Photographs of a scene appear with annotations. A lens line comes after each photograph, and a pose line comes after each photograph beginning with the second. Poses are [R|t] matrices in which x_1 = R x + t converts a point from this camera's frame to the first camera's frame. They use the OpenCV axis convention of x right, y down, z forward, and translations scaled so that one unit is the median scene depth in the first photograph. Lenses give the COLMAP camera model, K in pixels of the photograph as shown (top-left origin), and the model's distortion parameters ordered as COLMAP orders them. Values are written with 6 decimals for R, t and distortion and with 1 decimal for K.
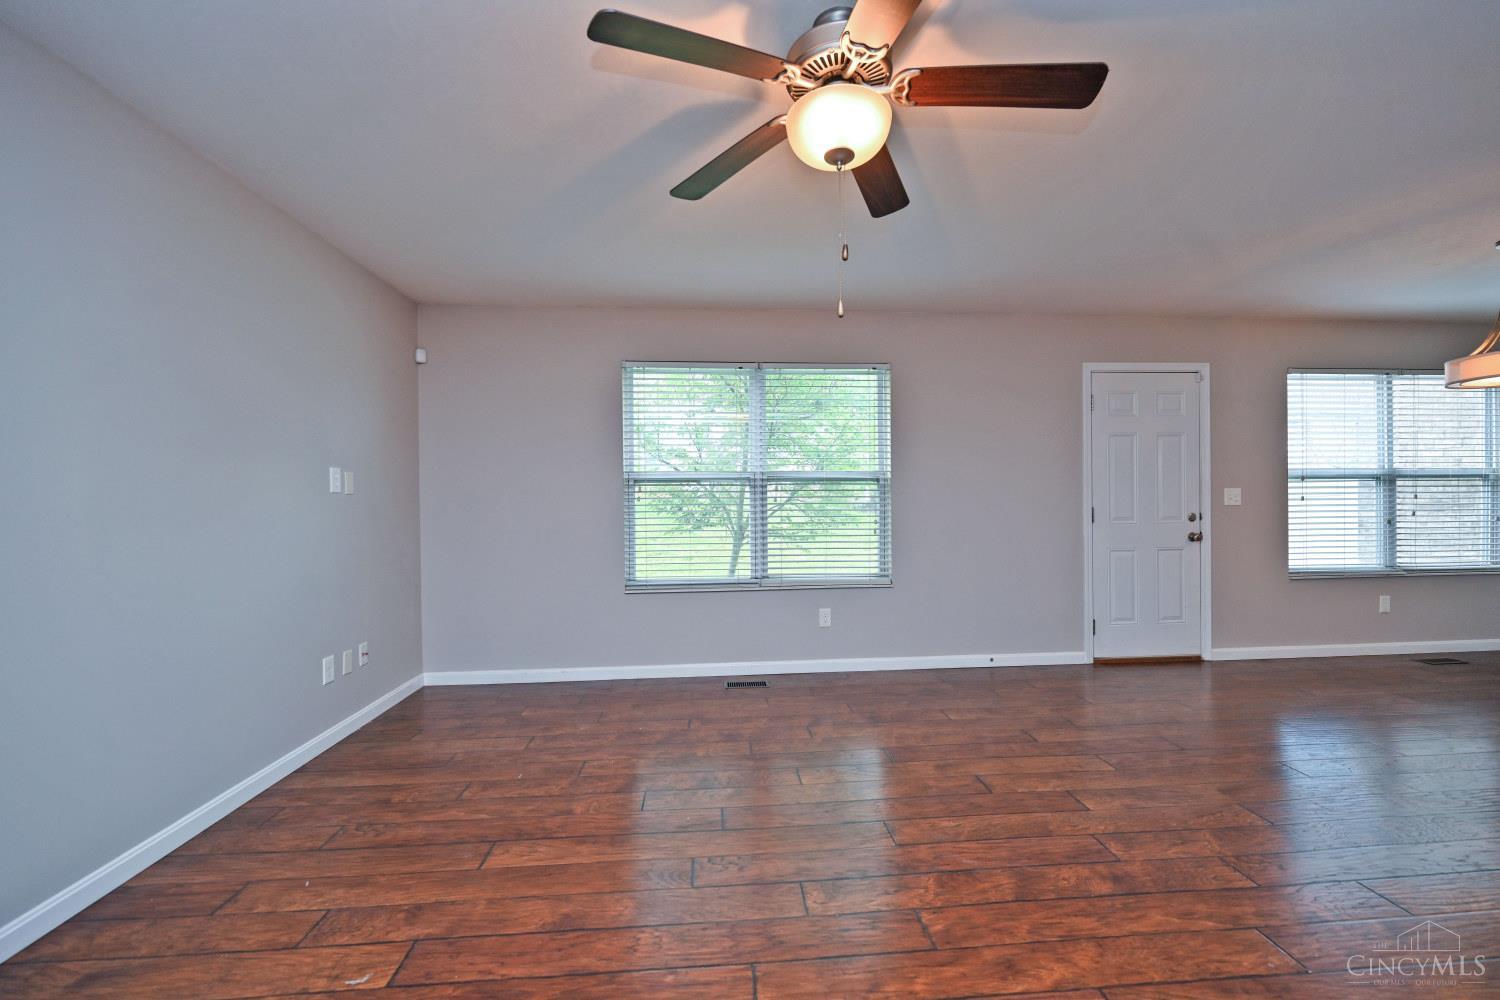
lens RADIAL K [[604.2, 0, 754.7], [0, 604.2, 504.6], [0, 0, 1]] dist [0.000335, 0.000345]
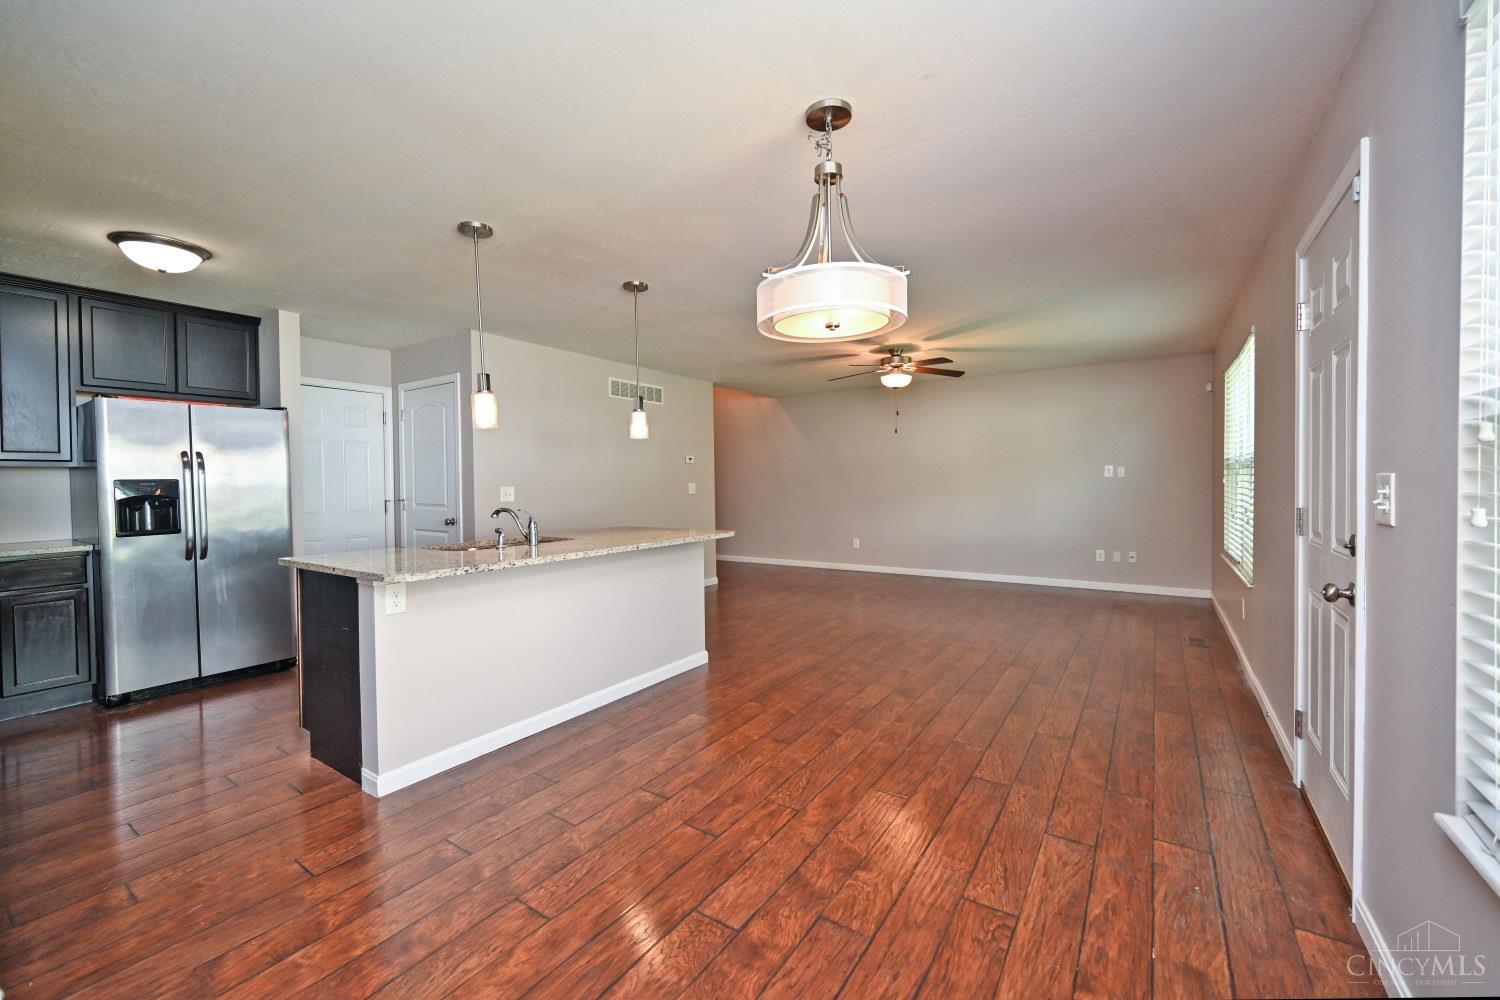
lens RADIAL K [[605.5, 0, 746.0], [0, 605.5, 492.1], [0, 0, 1]] dist [0.005959, -0.000484]
pose [[-0.620954, 0.028459, -0.783330, 1.271787], [0.010918, 0.999558, 0.027660, -0.027665], [0.783771, 0.008623, -0.620990, 0.925974]]
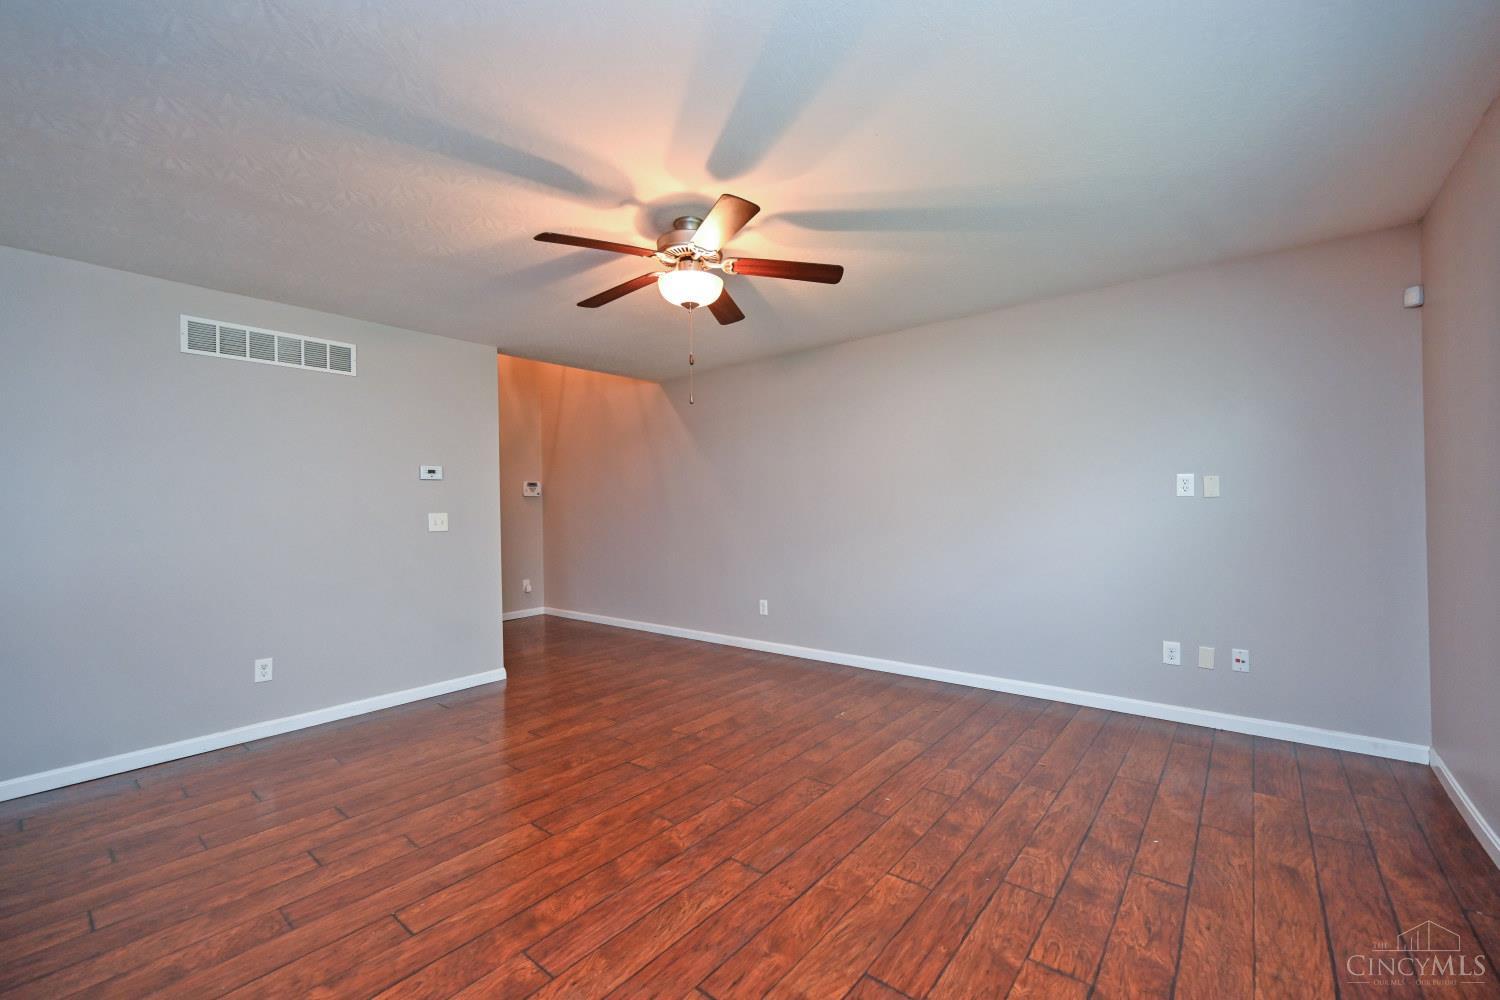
lens RADIAL K [[605.5, 0, 754.3], [0, 605.5, 502.8], [0, 0, 1]] dist [0.005959, -0.000484]
pose [[-0.686014, 0.017084, -0.727388, 0.446891], [0.018424, 0.999812, 0.006105, -0.020505], [0.727355, -0.009213, -0.686199, 0.823436]]
